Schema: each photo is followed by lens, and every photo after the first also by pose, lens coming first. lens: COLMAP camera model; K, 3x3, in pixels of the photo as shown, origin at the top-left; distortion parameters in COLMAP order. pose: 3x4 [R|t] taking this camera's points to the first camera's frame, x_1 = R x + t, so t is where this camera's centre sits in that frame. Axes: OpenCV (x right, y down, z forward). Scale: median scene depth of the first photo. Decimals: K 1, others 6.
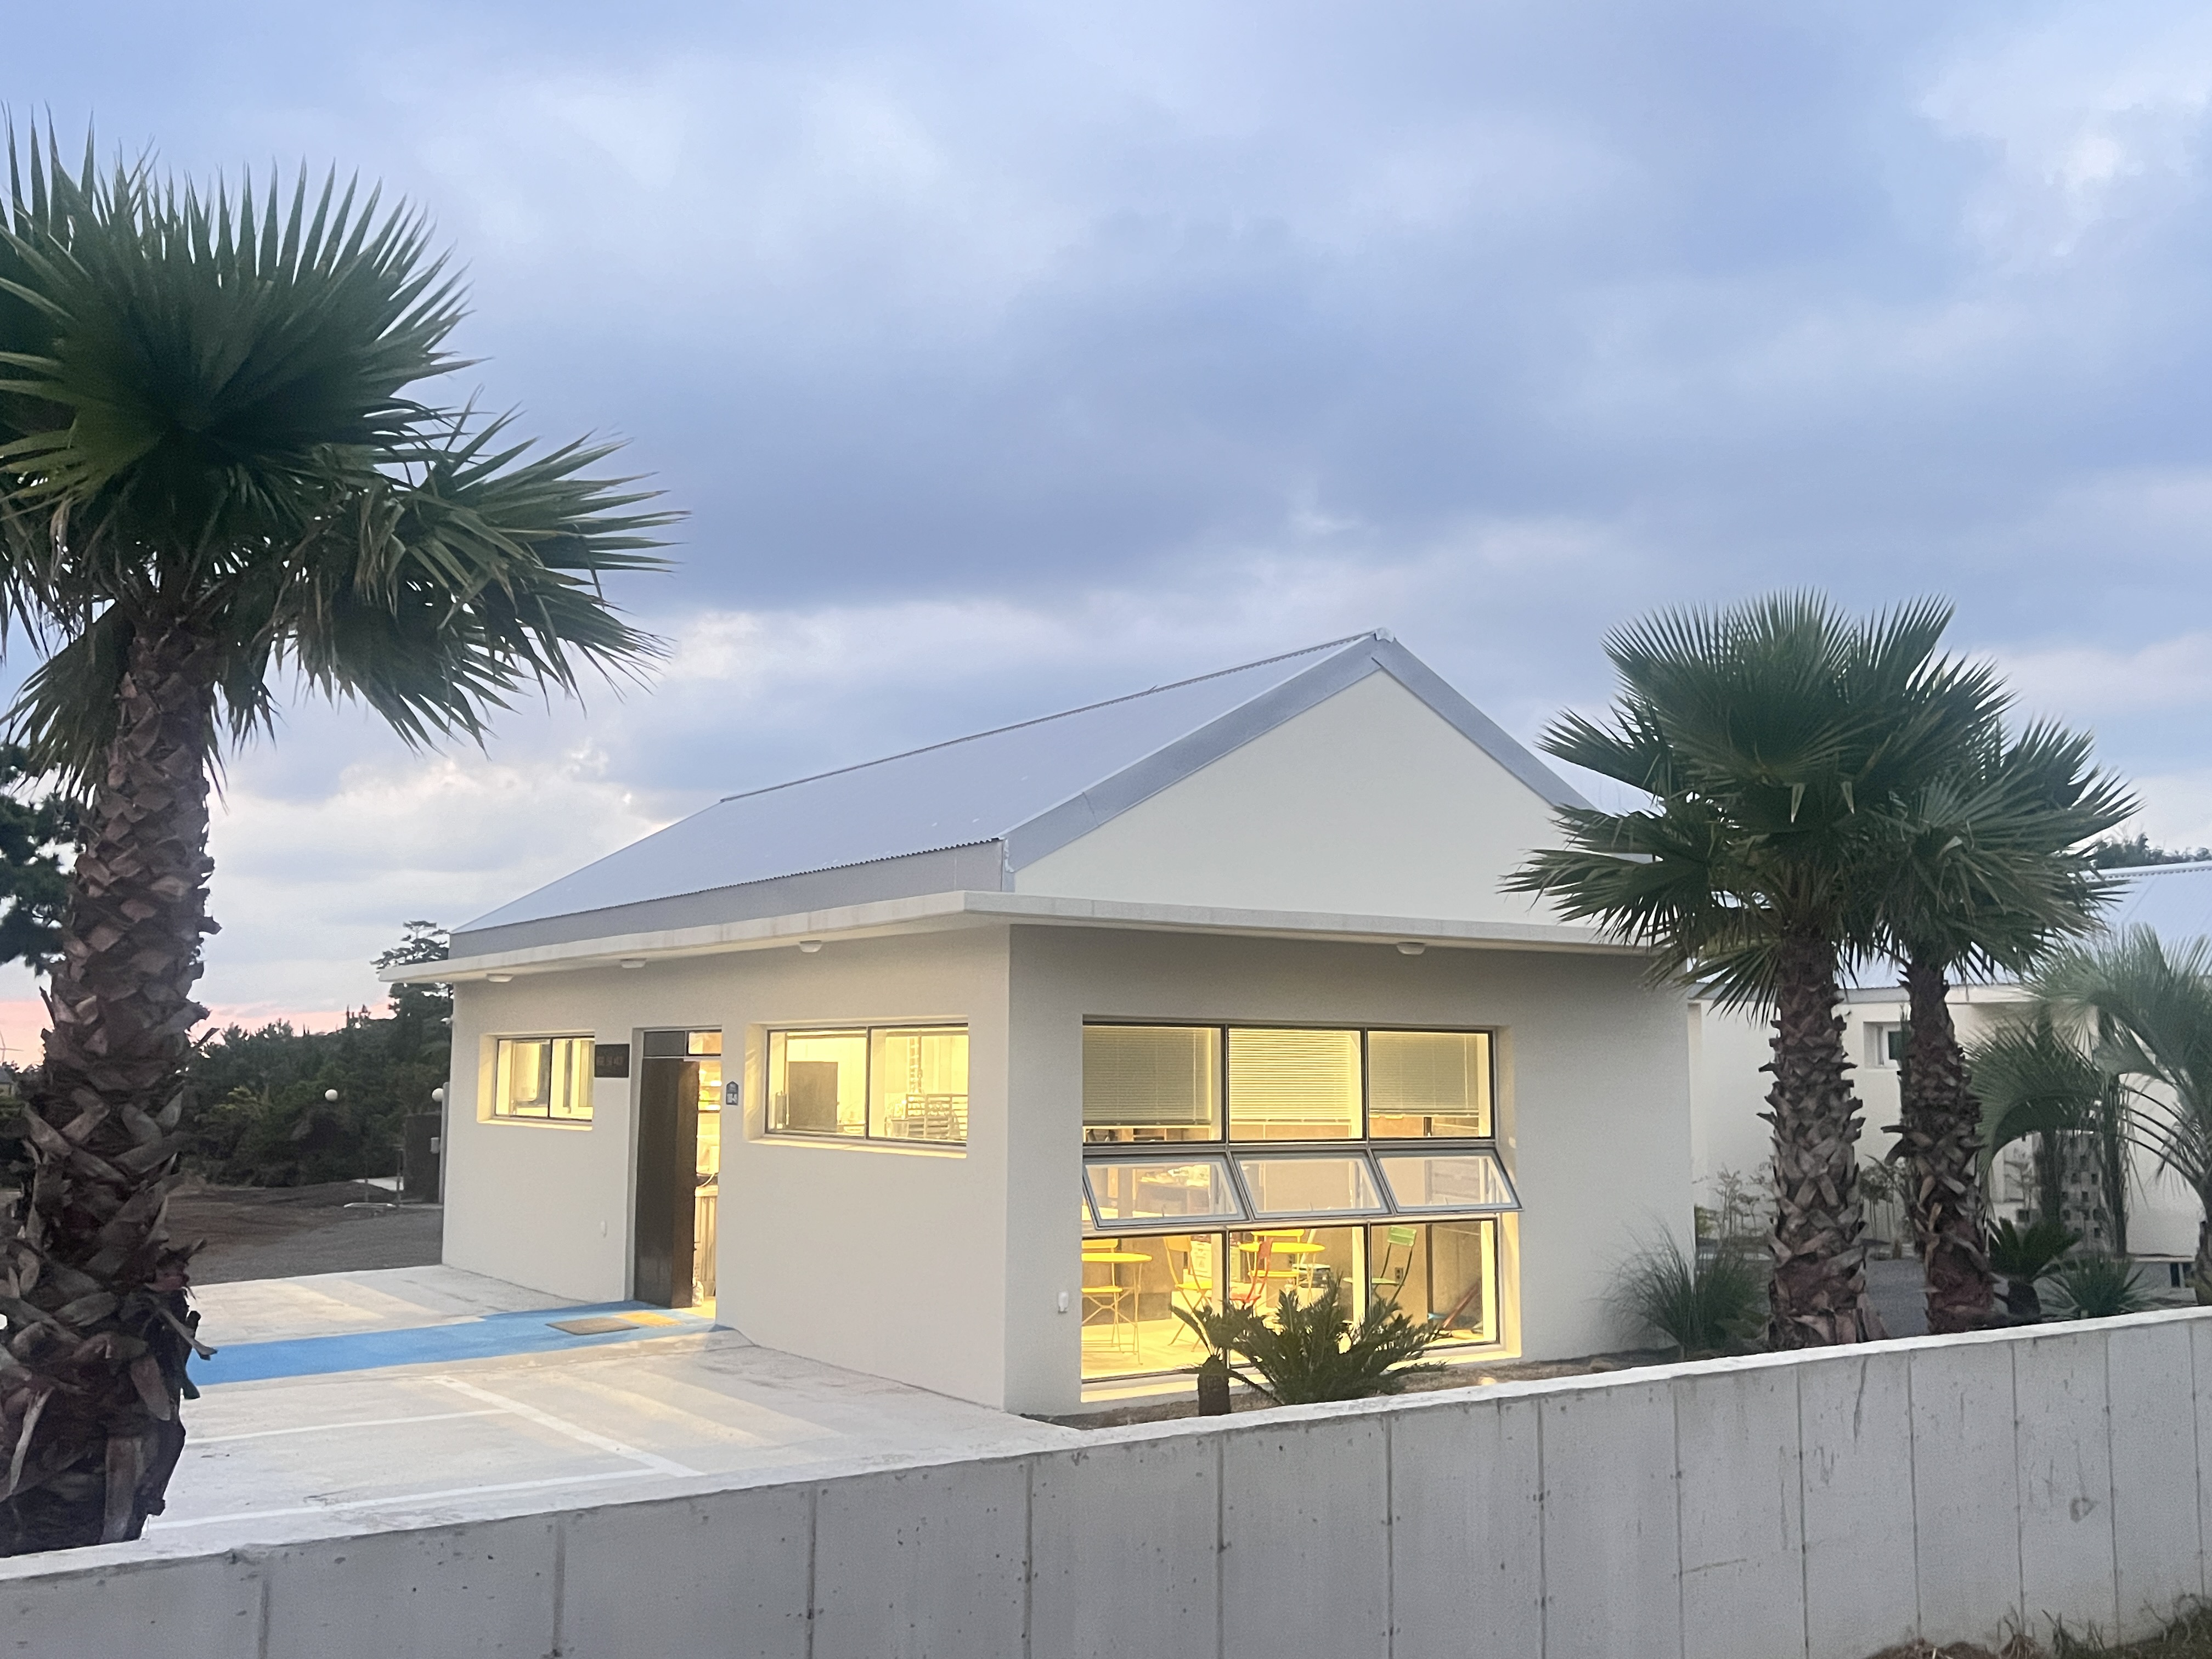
lens RADIAL K [[2020.6, 0, 1108.4], [0, 2020.6, 827.5], [0, 0, 1]] dist [0.019806, 0.000000]
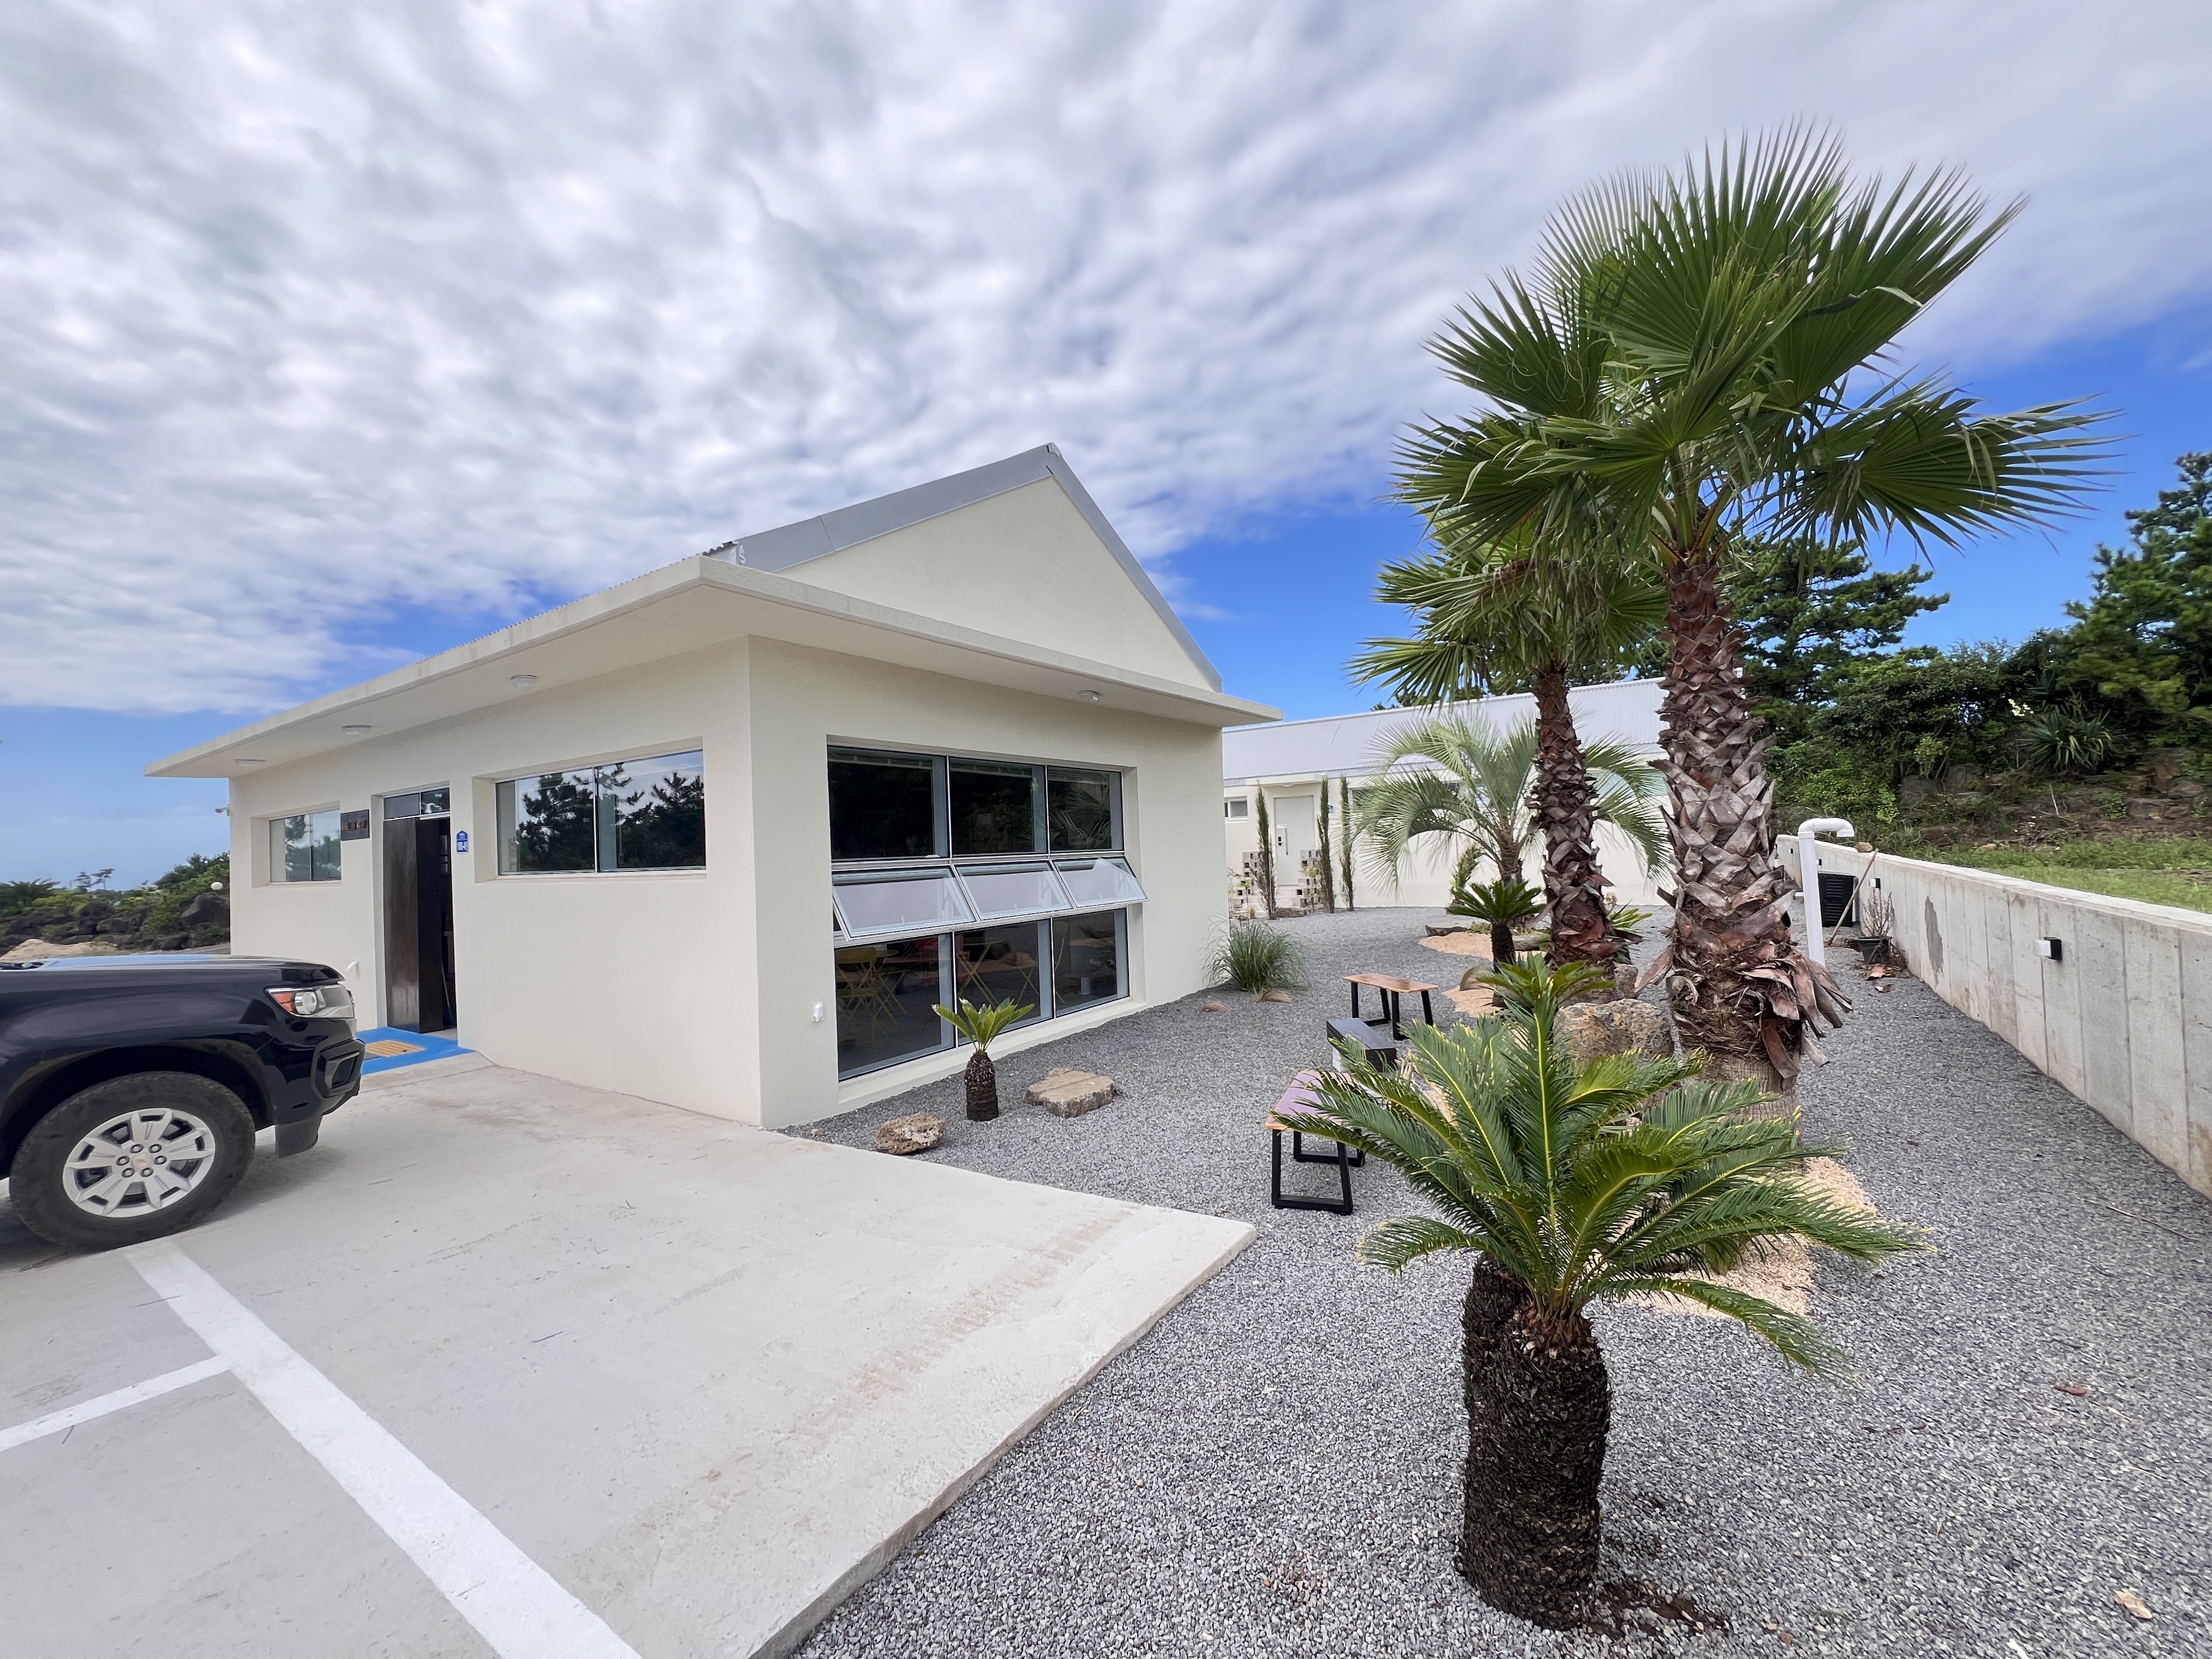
lens RADIAL K [[891.9, 0, 1108.3], [0, 891.9, 833.3], [0, 0, 1]] dist [0.003214, 0.000014]
pose [[0.928028, -0.032208, 0.371114, -0.056597], [-0.003413, 0.995478, 0.094928, 0.115699], [-0.372494, -0.089362, 0.923722, 0.600777]]
